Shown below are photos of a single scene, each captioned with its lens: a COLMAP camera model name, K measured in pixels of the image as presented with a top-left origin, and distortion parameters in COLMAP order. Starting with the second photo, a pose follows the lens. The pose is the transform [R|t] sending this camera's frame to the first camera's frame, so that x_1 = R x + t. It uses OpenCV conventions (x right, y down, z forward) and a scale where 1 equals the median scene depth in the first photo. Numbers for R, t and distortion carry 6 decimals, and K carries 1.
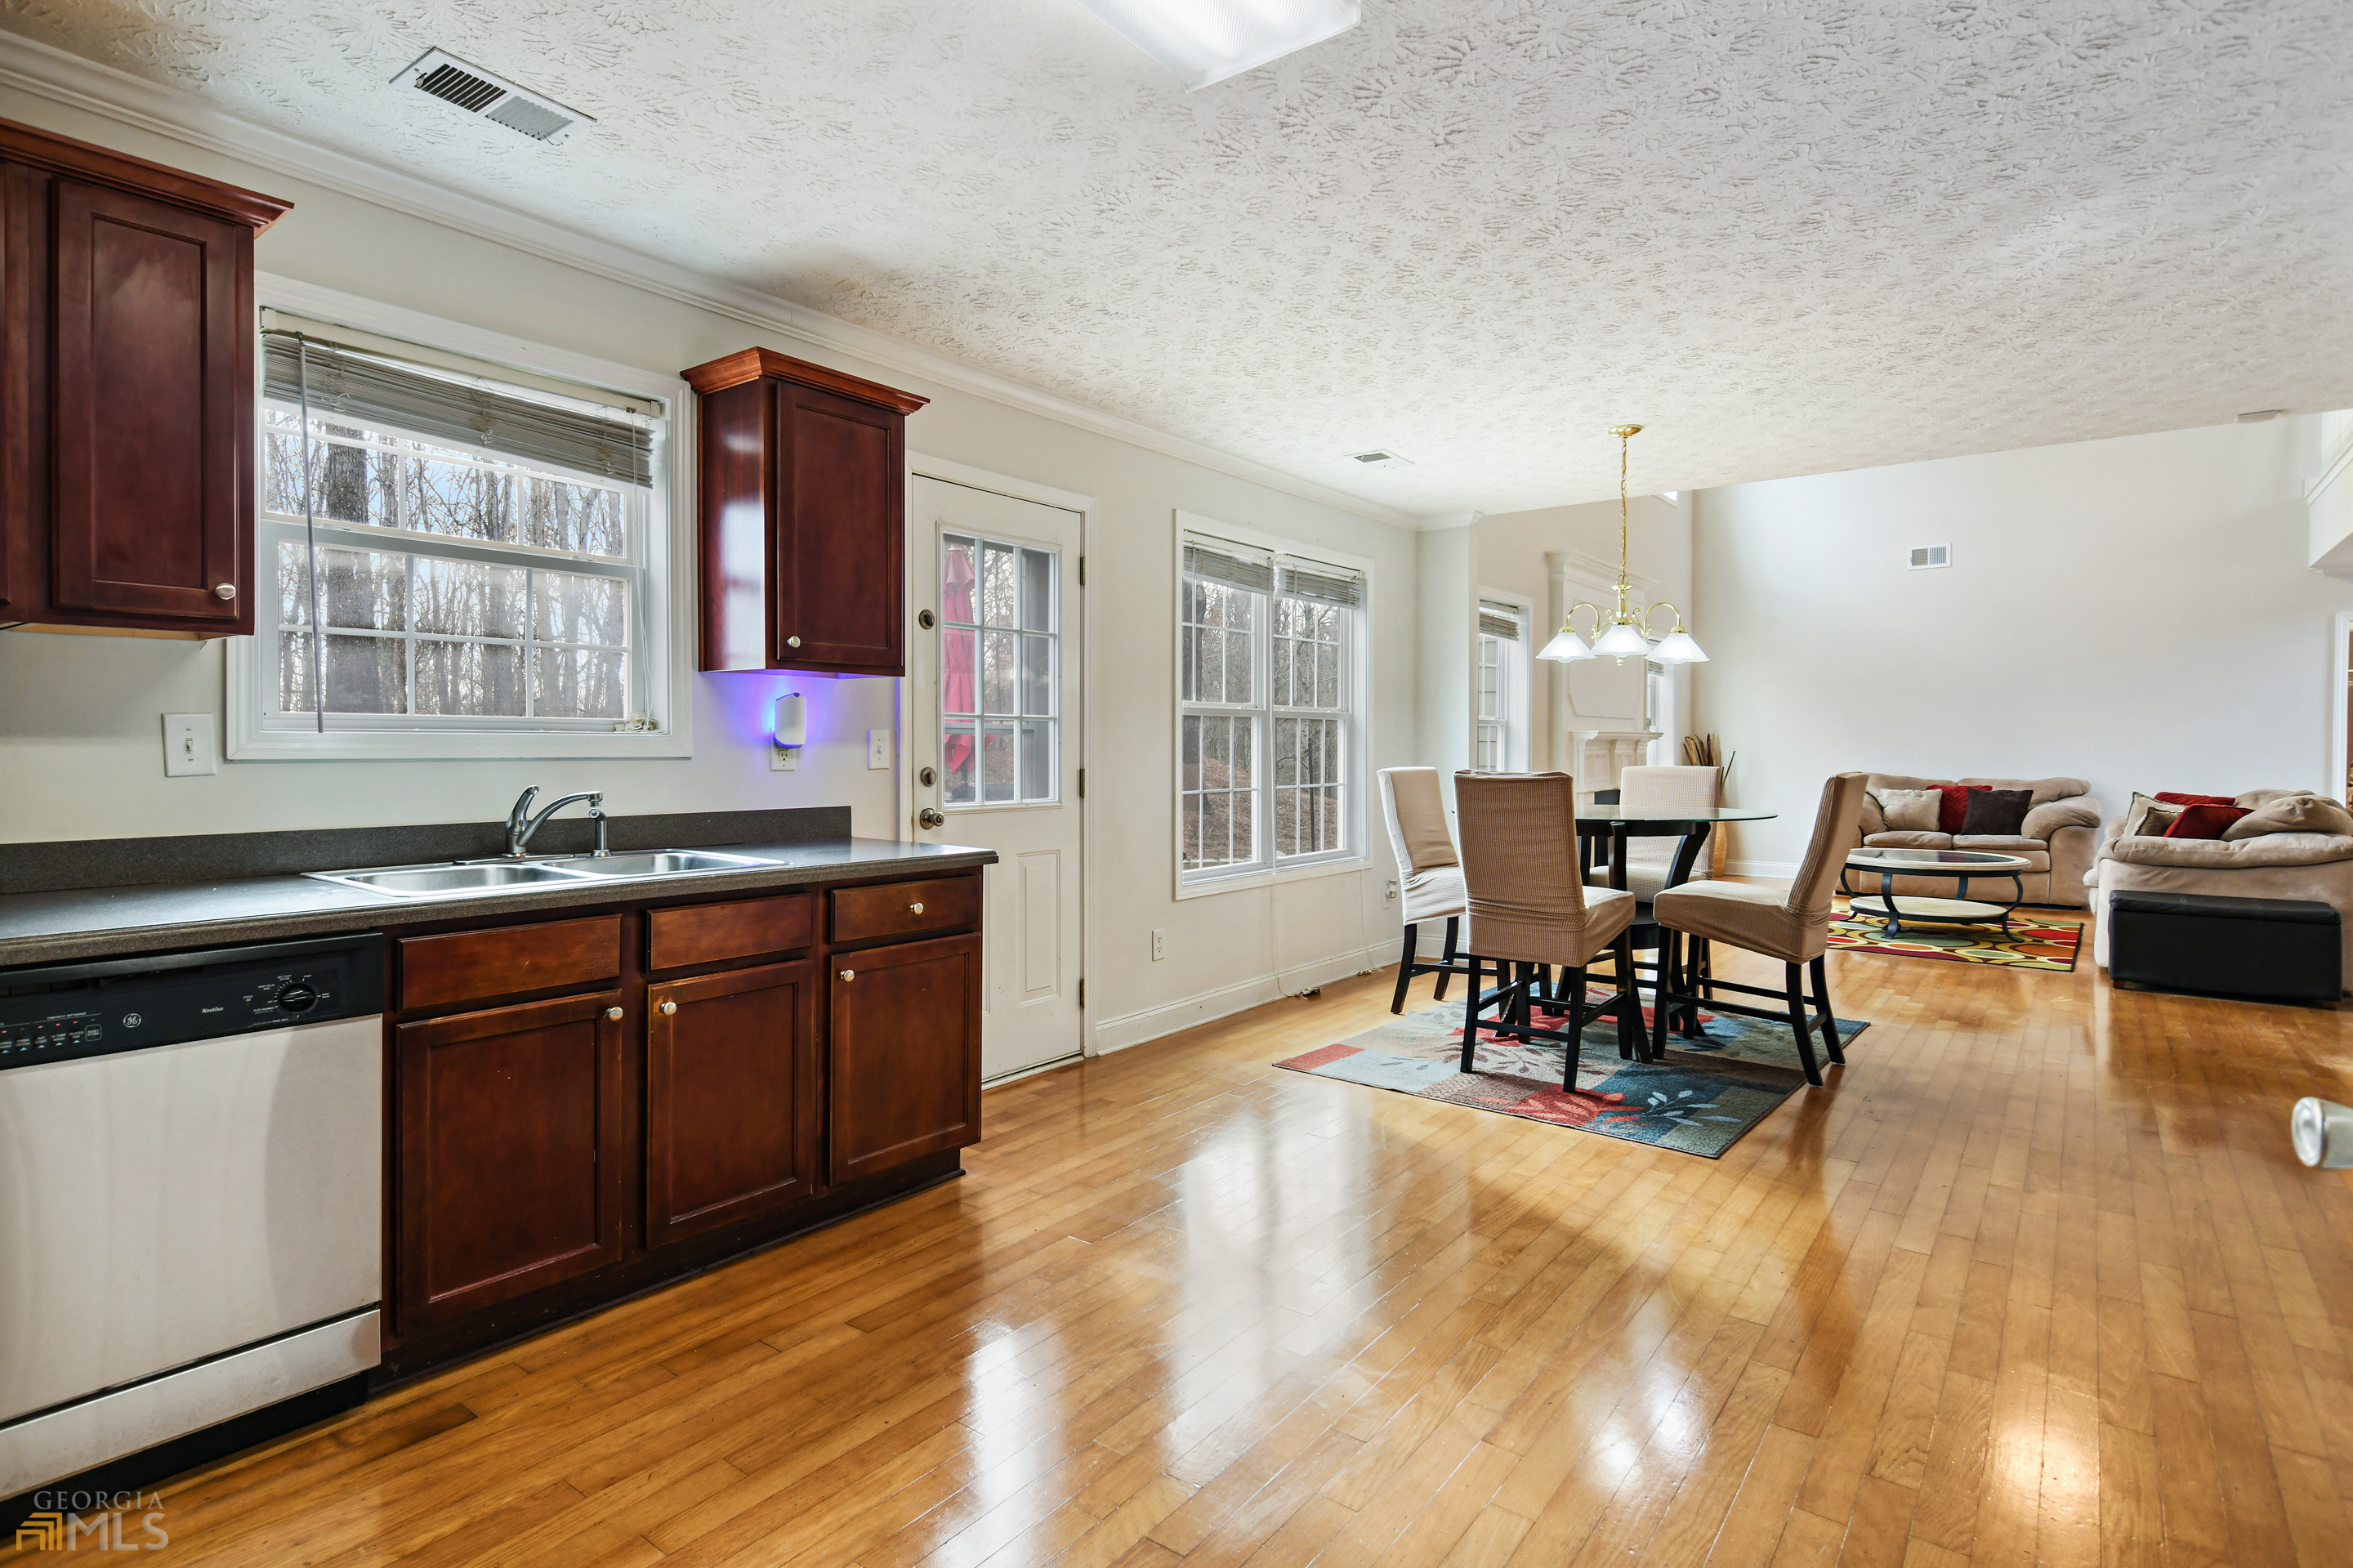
lens RADIAL K [[1207.0, 0, 1170.9], [0, 1207.0, 754.2], [0, 0, 1]] dist [0.001446, 0.000248]
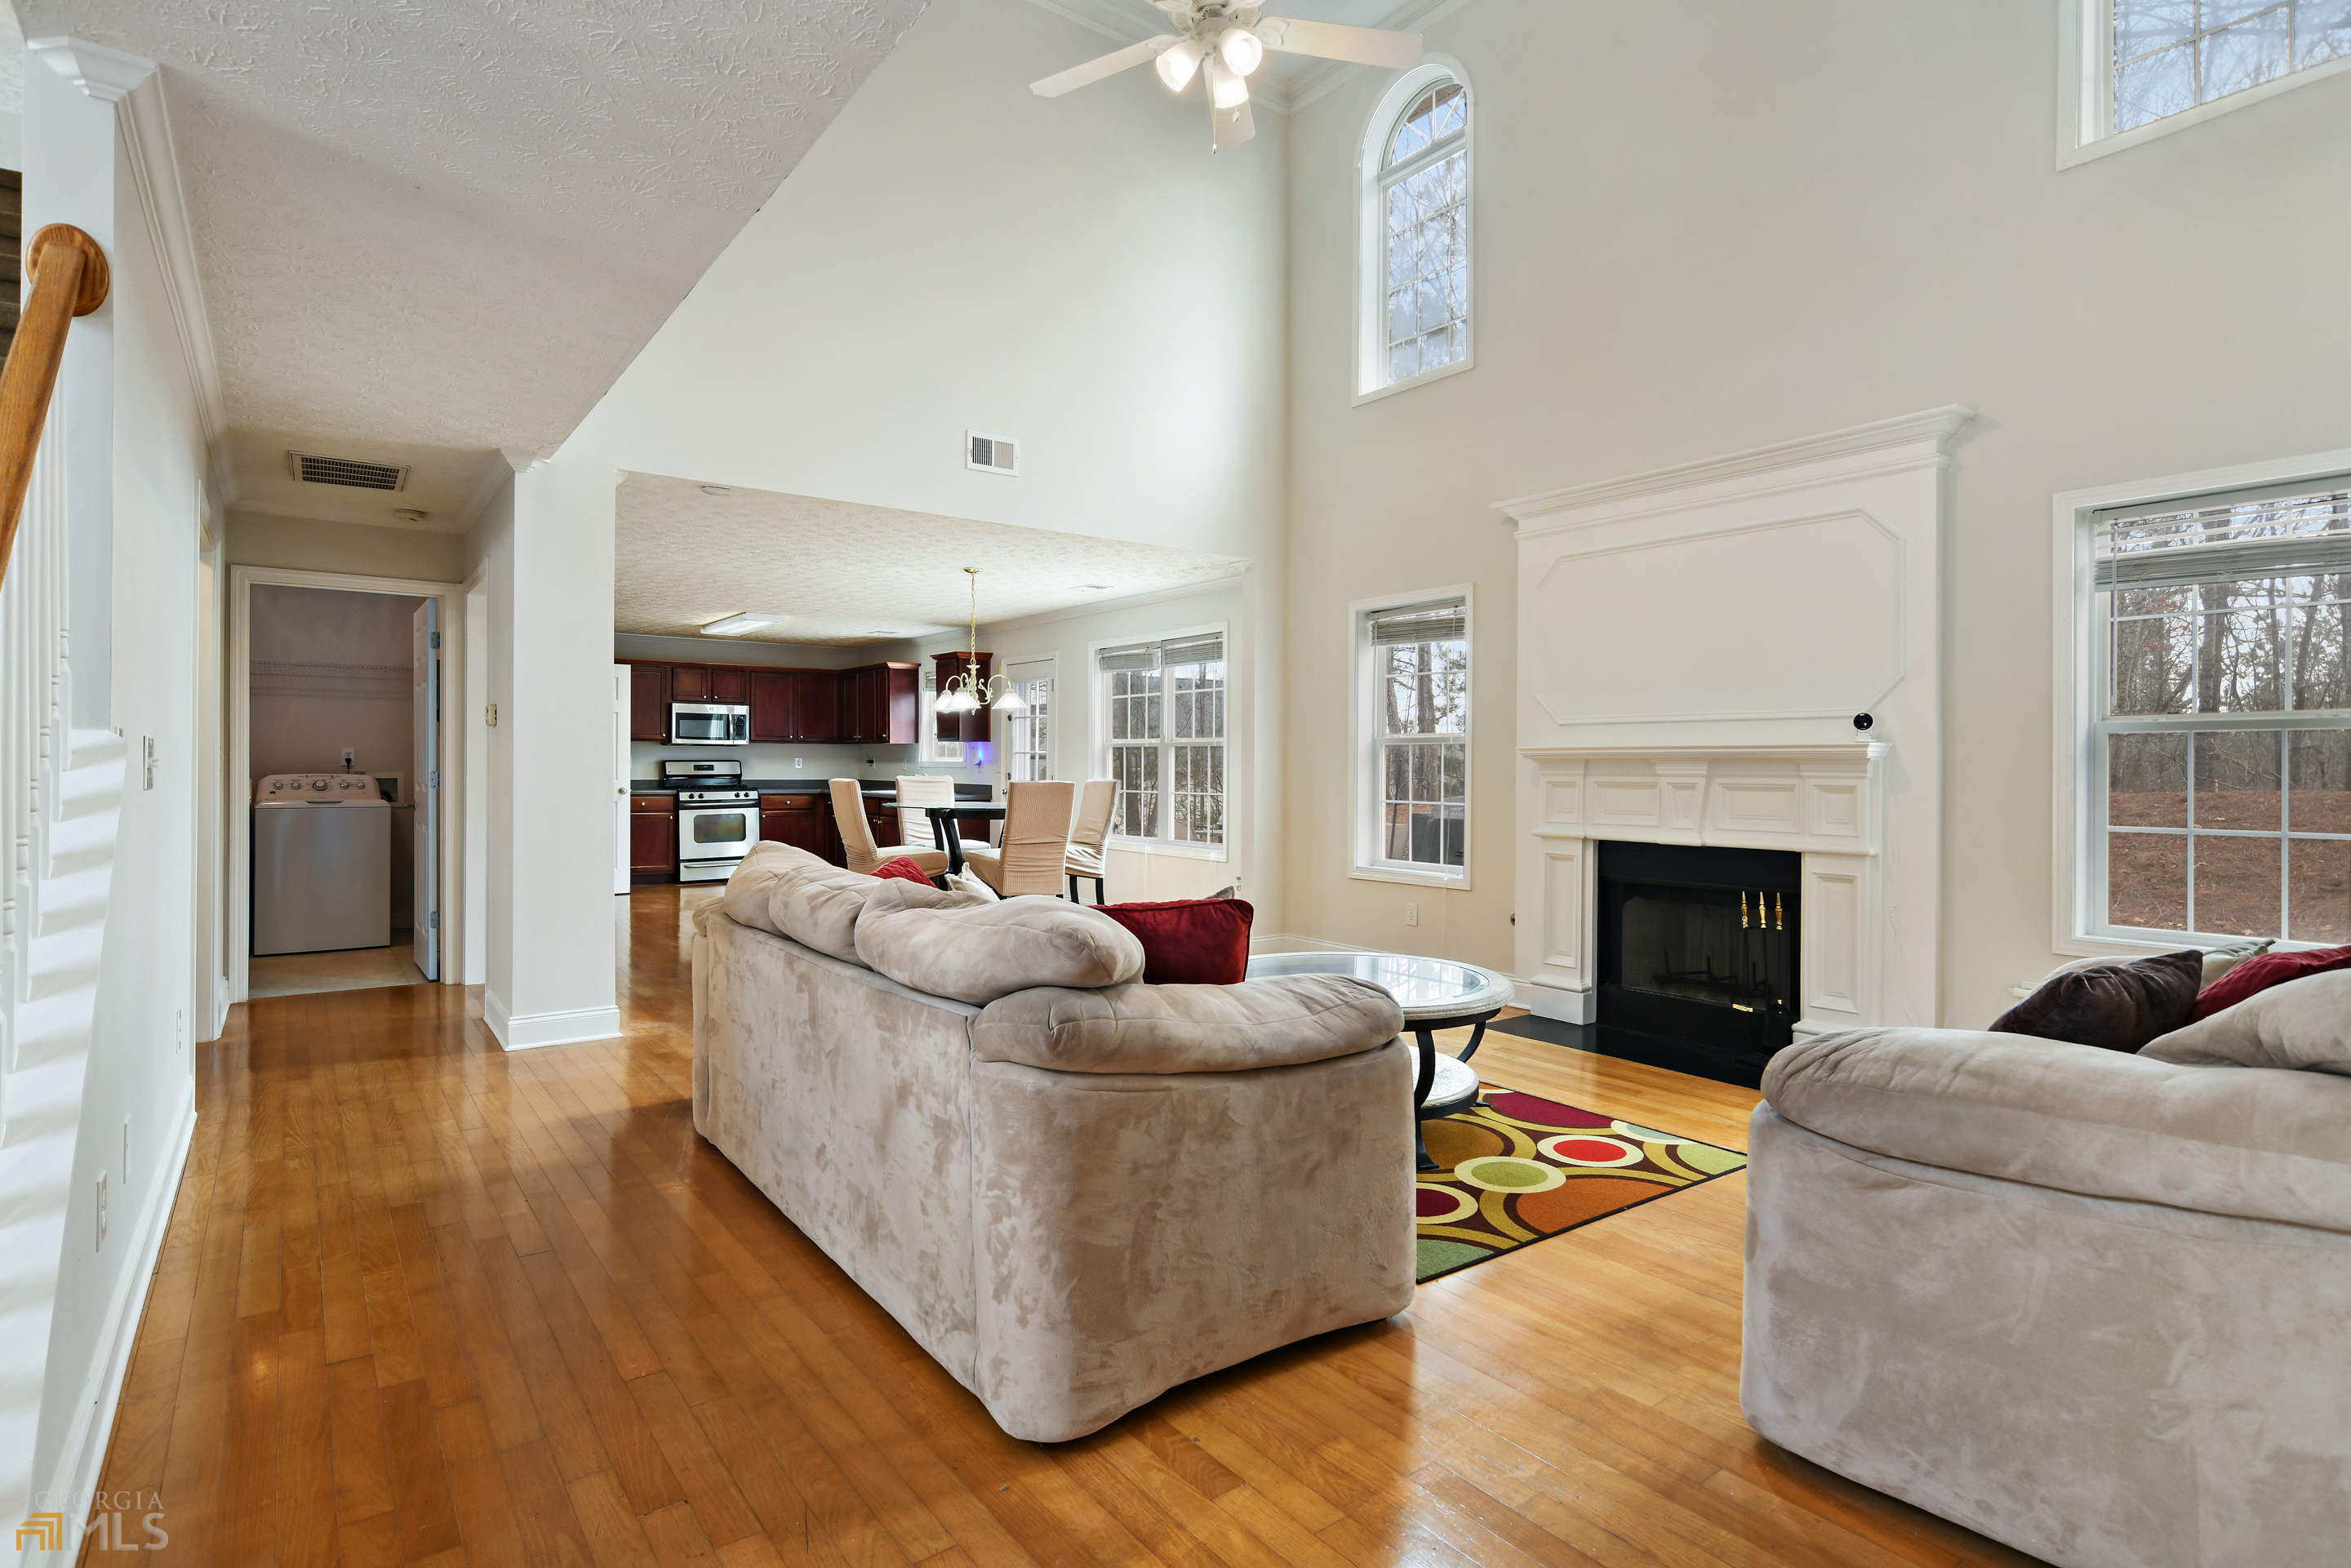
lens RADIAL K [[1175.0, 0, 1175.3], [0, 1175.0, 765.3], [0, 0, 1]] dist [-0.001193, 0.000062]
pose [[-0.282703, -0.002987, -0.959203, 4.036764], [-0.010471, 0.999945, -0.000028, -0.009645], [0.959150, 0.010036, -0.282719, 3.681290]]
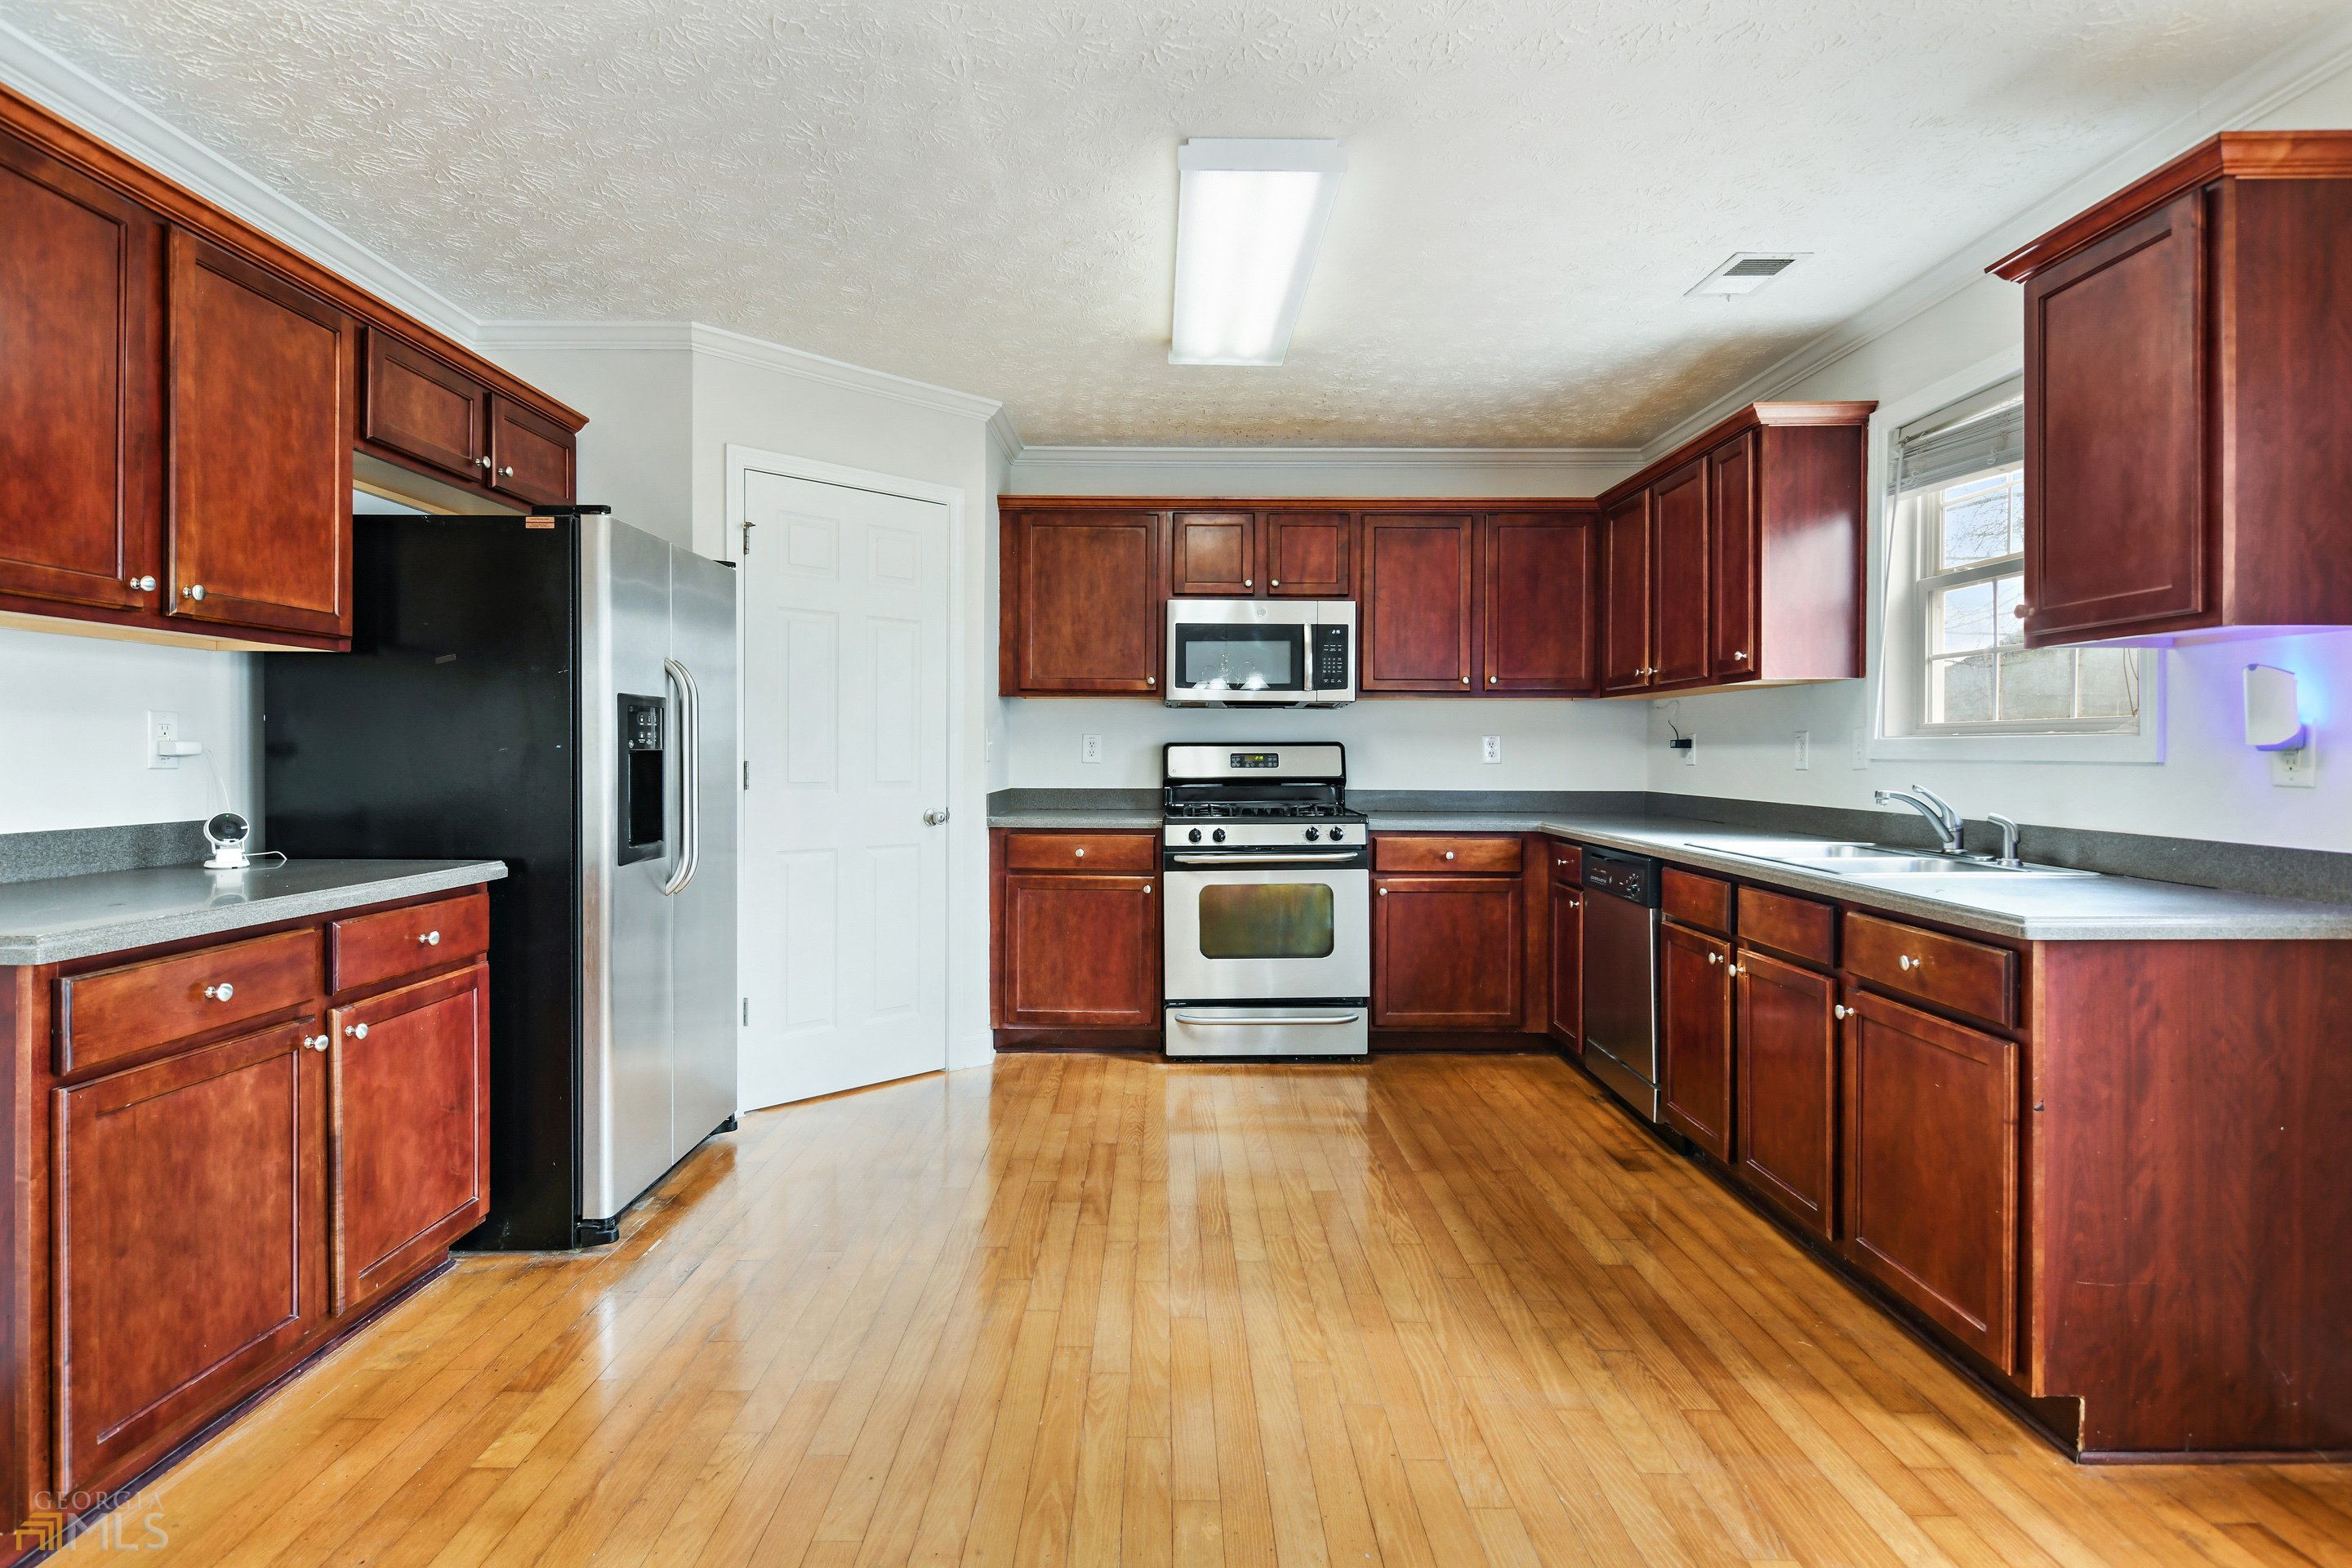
lens RADIAL K [[1206.4, 0, 1170.4], [0, 1206.4, 754.2], [0, 0, 1]] dist [0.001446, 0.000248]
pose [[-0.796233, -0.005829, -0.604963, 0.756200], [-0.012932, 0.999889, 0.007387, -0.001181], [0.604852, 0.013706, -0.796220, 1.653927]]
